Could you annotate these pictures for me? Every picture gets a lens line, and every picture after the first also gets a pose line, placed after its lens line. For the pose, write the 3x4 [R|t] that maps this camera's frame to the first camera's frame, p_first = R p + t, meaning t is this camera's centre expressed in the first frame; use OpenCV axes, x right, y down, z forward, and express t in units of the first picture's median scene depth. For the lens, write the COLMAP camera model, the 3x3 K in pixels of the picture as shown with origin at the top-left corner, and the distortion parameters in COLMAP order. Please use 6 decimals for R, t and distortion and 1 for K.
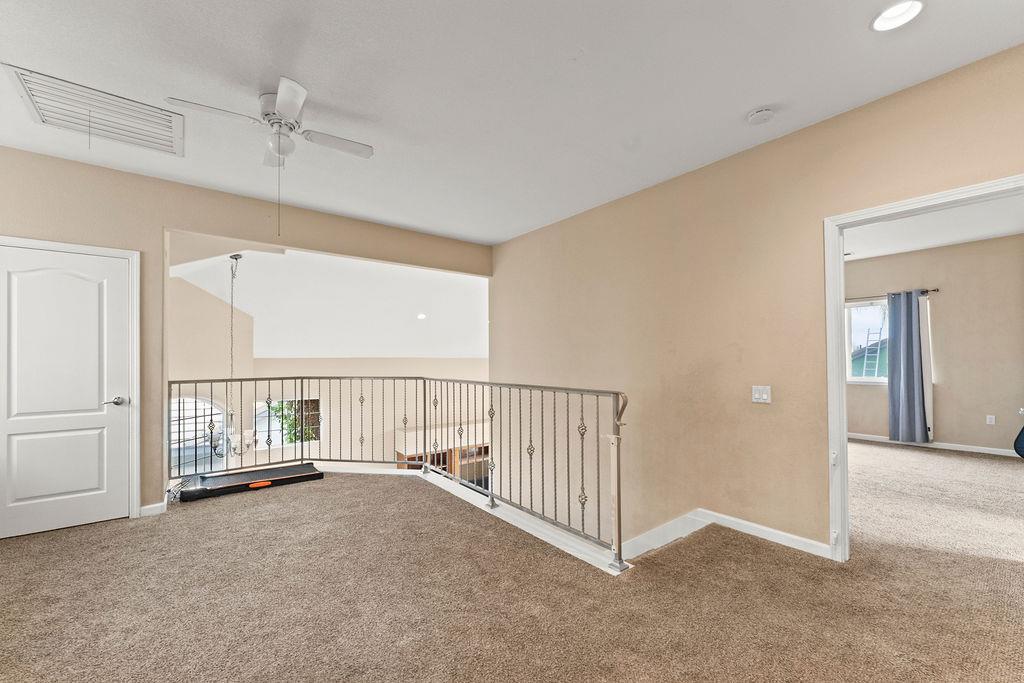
lens RADIAL K [[415.7, 0, 510.9], [0, 415.7, 350.2], [0, 0, 1]] dist [0.002135, -0.000292]
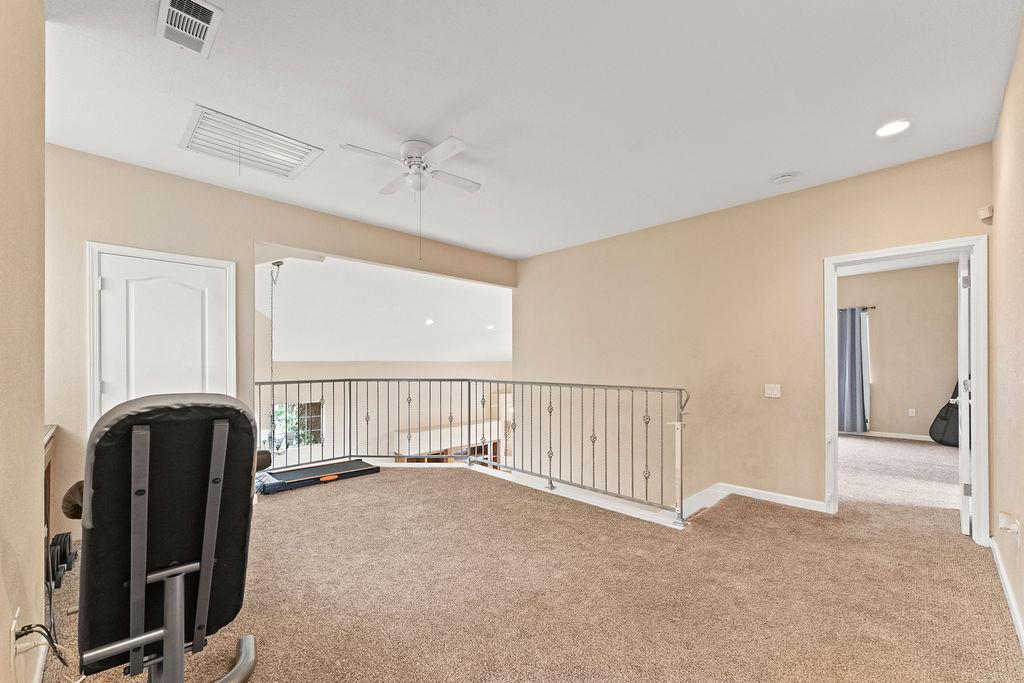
lens RADIAL K [[415.7, 0, 517.6], [0, 415.7, 359.6], [0, 0, 1]] dist [0.002135, -0.000292]
pose [[0.992507, 0.003328, 0.122145, -0.299681], [-0.004932, 0.999905, 0.012833, -0.002917], [-0.122091, -0.013340, 0.992429, -0.159808]]
